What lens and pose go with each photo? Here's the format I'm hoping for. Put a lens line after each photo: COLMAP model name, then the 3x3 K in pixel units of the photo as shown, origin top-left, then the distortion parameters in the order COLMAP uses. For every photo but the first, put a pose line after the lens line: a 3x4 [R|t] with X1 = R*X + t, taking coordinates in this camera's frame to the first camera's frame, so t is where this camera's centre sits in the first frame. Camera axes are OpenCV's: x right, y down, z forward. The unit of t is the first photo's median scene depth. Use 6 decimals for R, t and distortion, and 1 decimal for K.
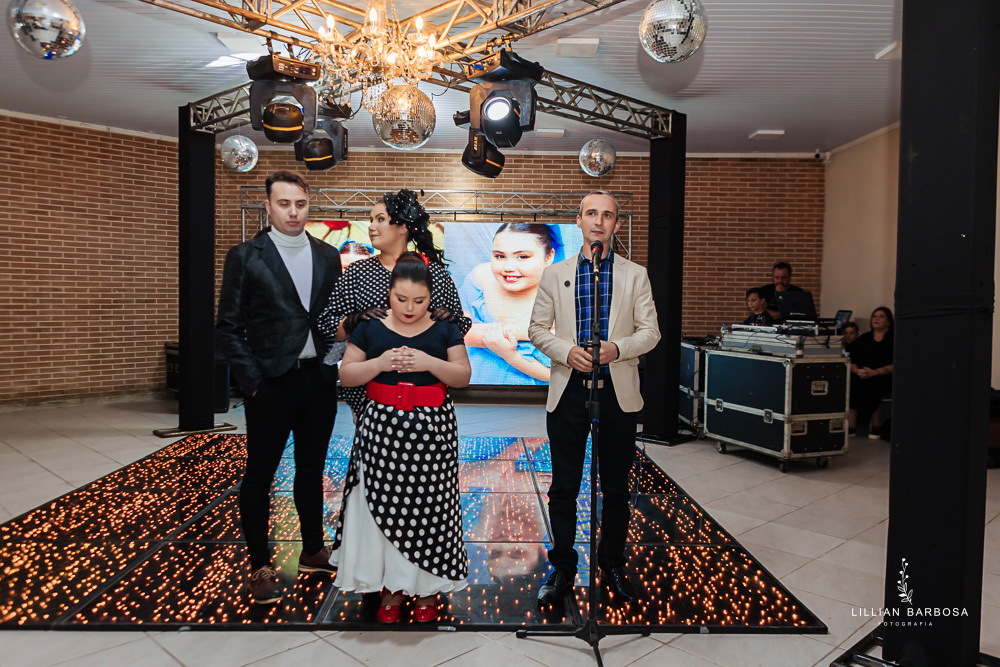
lens RADIAL K [[750.4, 0, 504.4], [0, 750.4, 330.2], [0, 0, 1]] dist [0.006995, -0.012645]
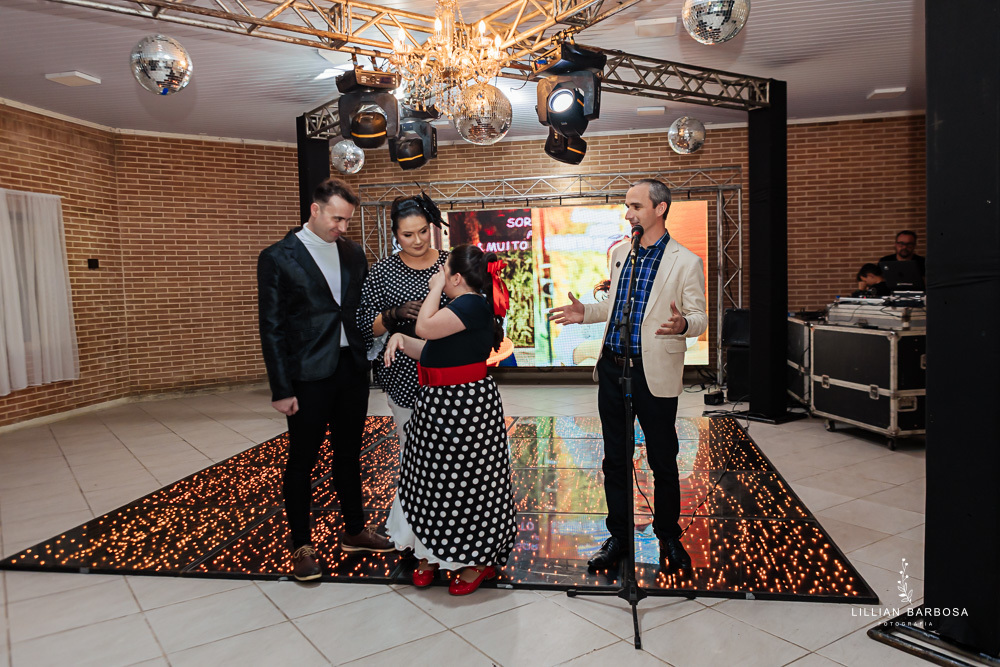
lens RADIAL K [[758.3, 0, 502.0], [0, 758.3, 330.3], [0, 0, 1]] dist [0.003258, -0.000750]
pose [[0.981848, -0.030125, -0.187262, 0.081844], [0.034400, 0.999216, 0.019621, 0.000226], [0.186524, -0.025707, 0.982114, -0.049311]]
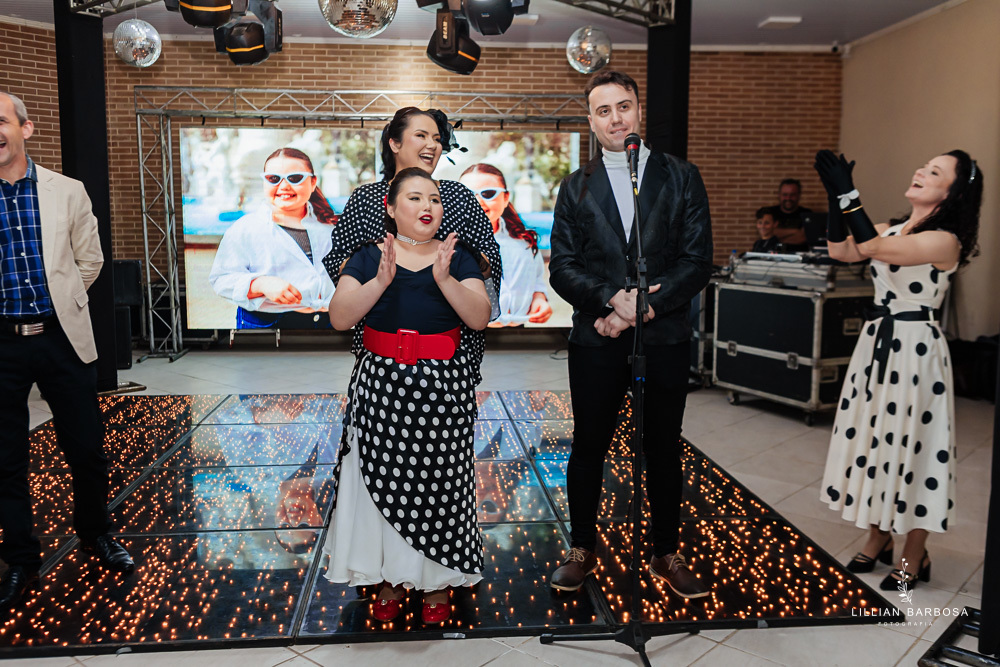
lens RADIAL K [[880.5, 0, 505.4], [0, 880.5, 325.7], [0, 0, 1]] dist [0.004040, -0.001280]
pose [[0.997532, -0.018751, 0.067665, -0.047088], [0.013635, 0.997069, 0.075286, -0.005379], [-0.068878, -0.074178, 0.994864, 0.041639]]
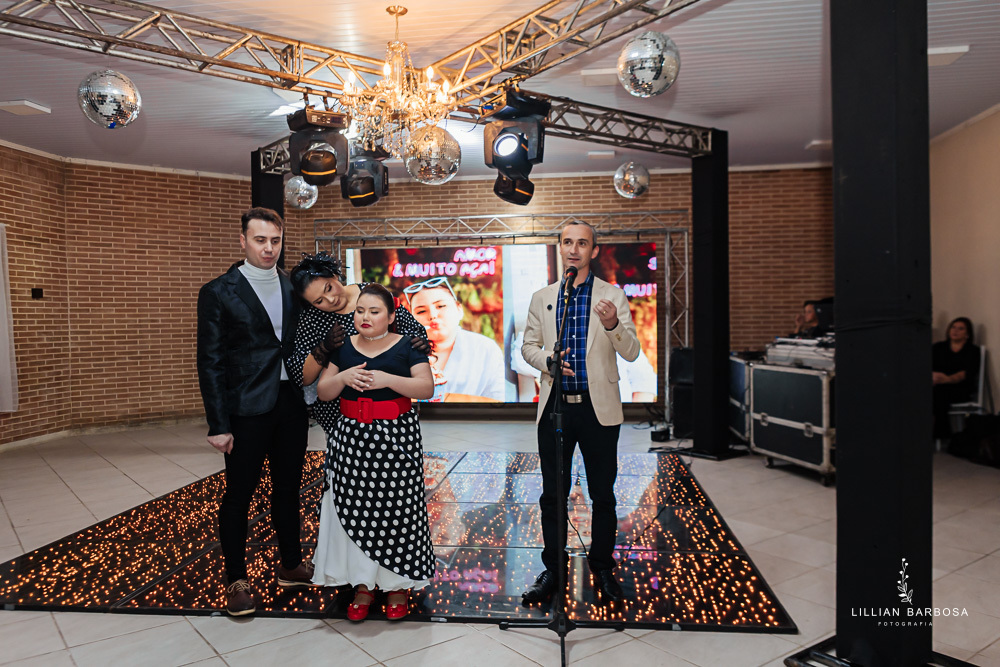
lens RADIAL K [[758.3, 0, 505.4], [0, 758.3, 332.9], [0, 0, 1]] dist [0.003258, -0.000750]
pose [[0.991132, -0.024424, -0.130614, 0.105292], [0.021633, 0.999507, -0.022741, 0.000301], [0.131106, 0.019714, 0.991172, -0.064715]]
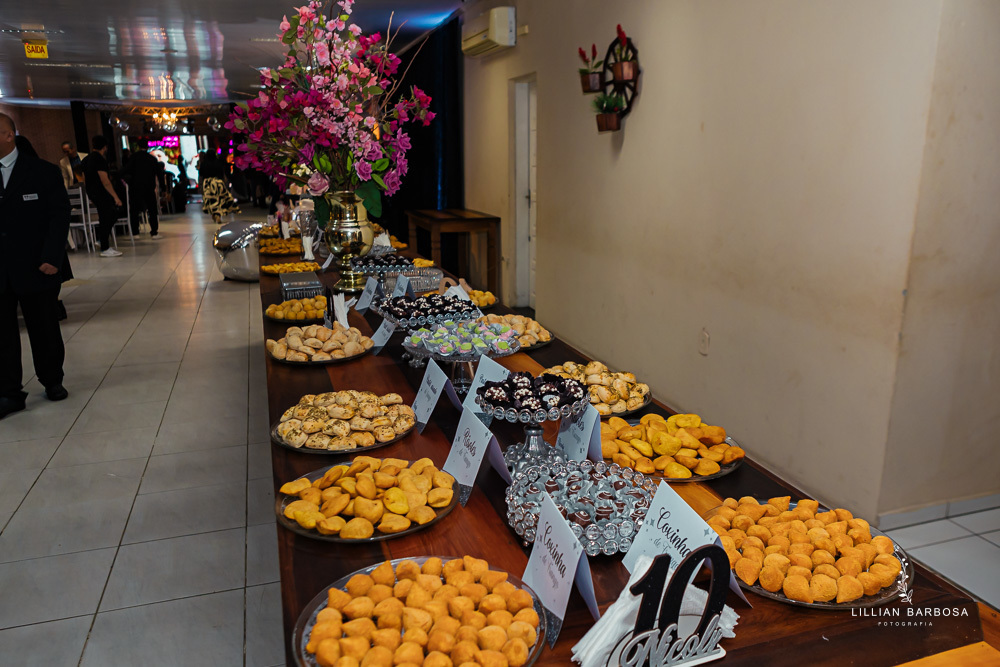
lens RADIAL K [[710.8, 0, 501.3], [0, 710.8, 332.9], [0, 0, 1]] dist [-0.012153, 0.005979]
pose [[0.960927, -0.081779, 0.264445, 0.307440], [0.024749, 0.976918, 0.212178, 0.044594], [-0.275693, -0.197343, 0.940770, -1.588425]]
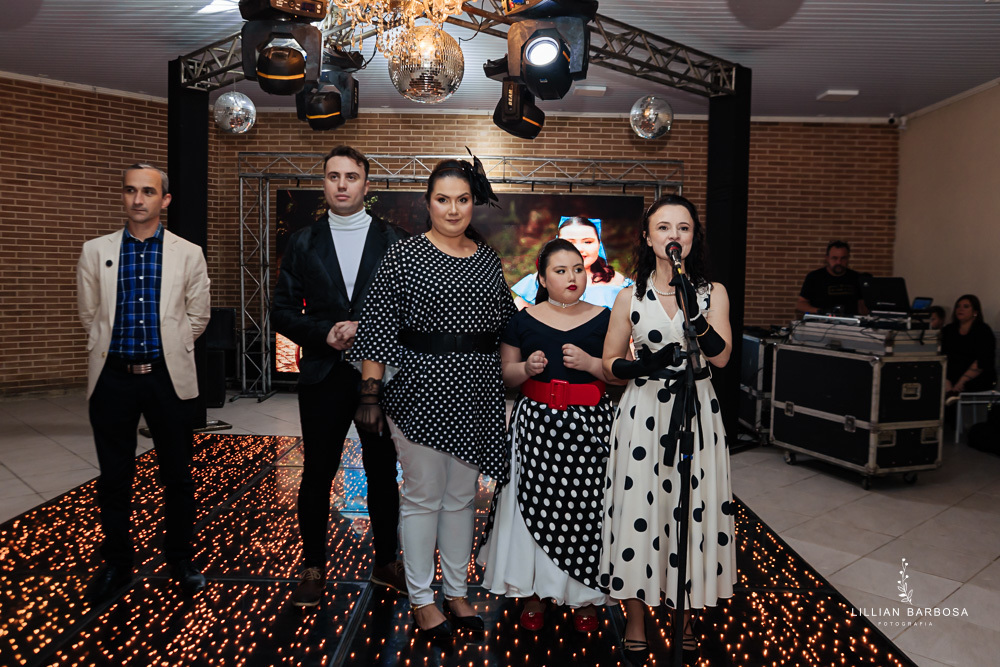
lens RADIAL K [[809.6, 0, 504.8], [0, 809.6, 327.3], [0, 0, 1]] dist [-0.086209, 0.085986]
pose [[0.999674, 0.008250, -0.024162, -0.022348], [-0.007756, 0.999760, 0.020484, -0.012392], [0.024325, -0.020290, 0.999498, 0.106951]]
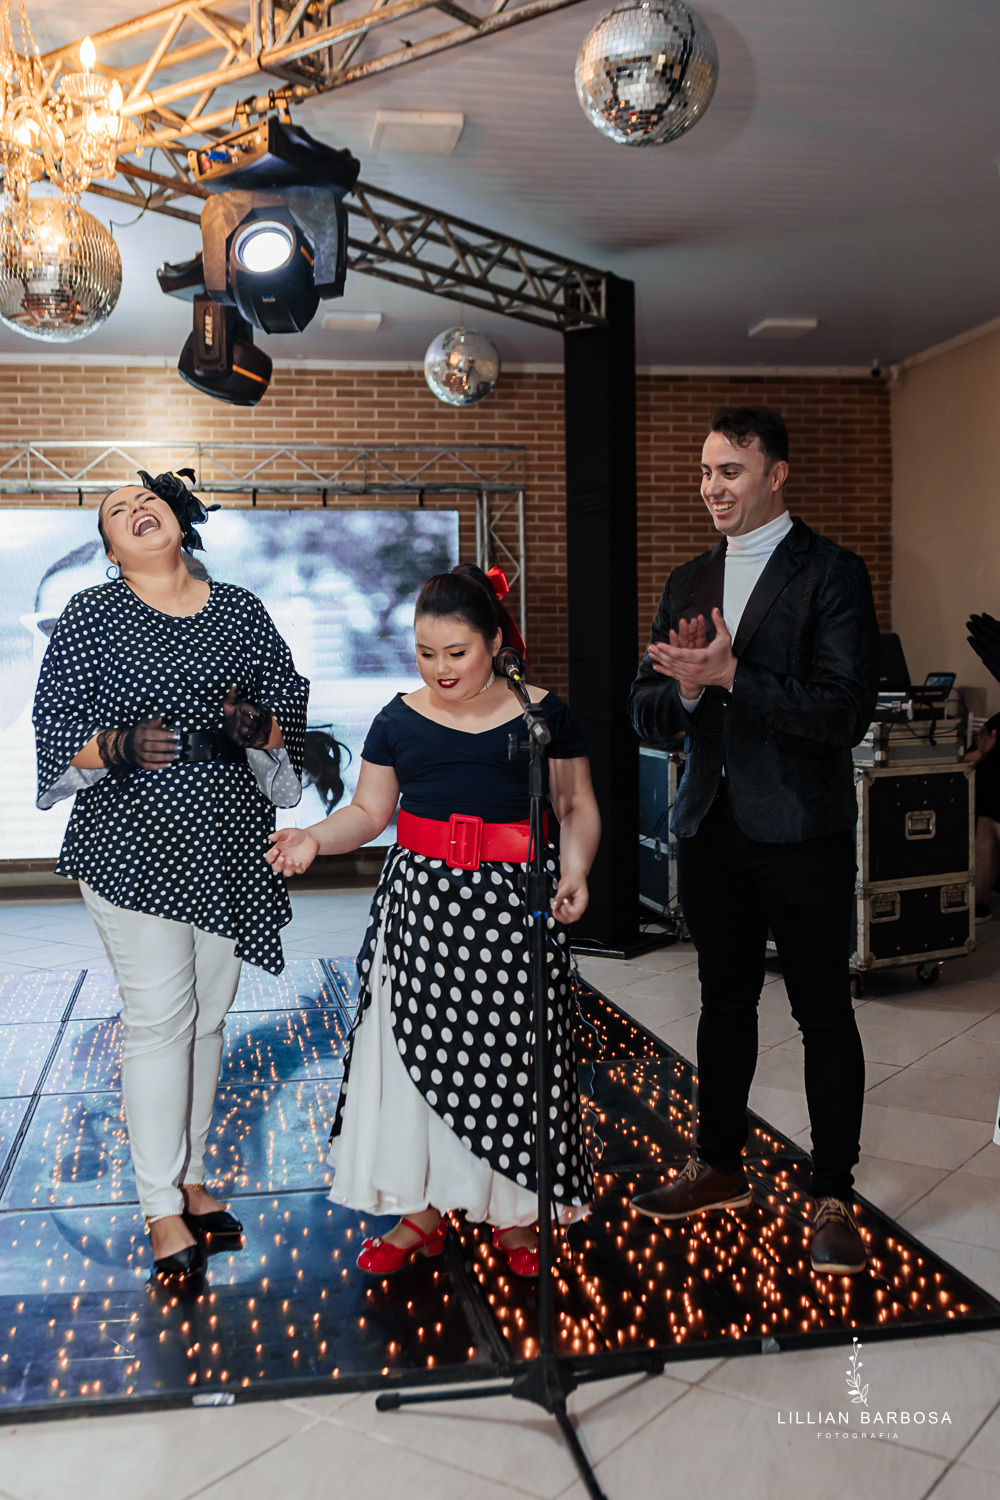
lens RADIAL K [[1518.0, 0, 487.5], [0, 1518.0, 729.3], [0, 0, 1]] dist [-0.022677, 0.000000]
pose [[0.987029, -0.034843, 0.156713, -0.025414], [0.035685, 0.999360, -0.002559, 0.006210], [-0.156523, 0.008118, 0.987641, 0.055003]]
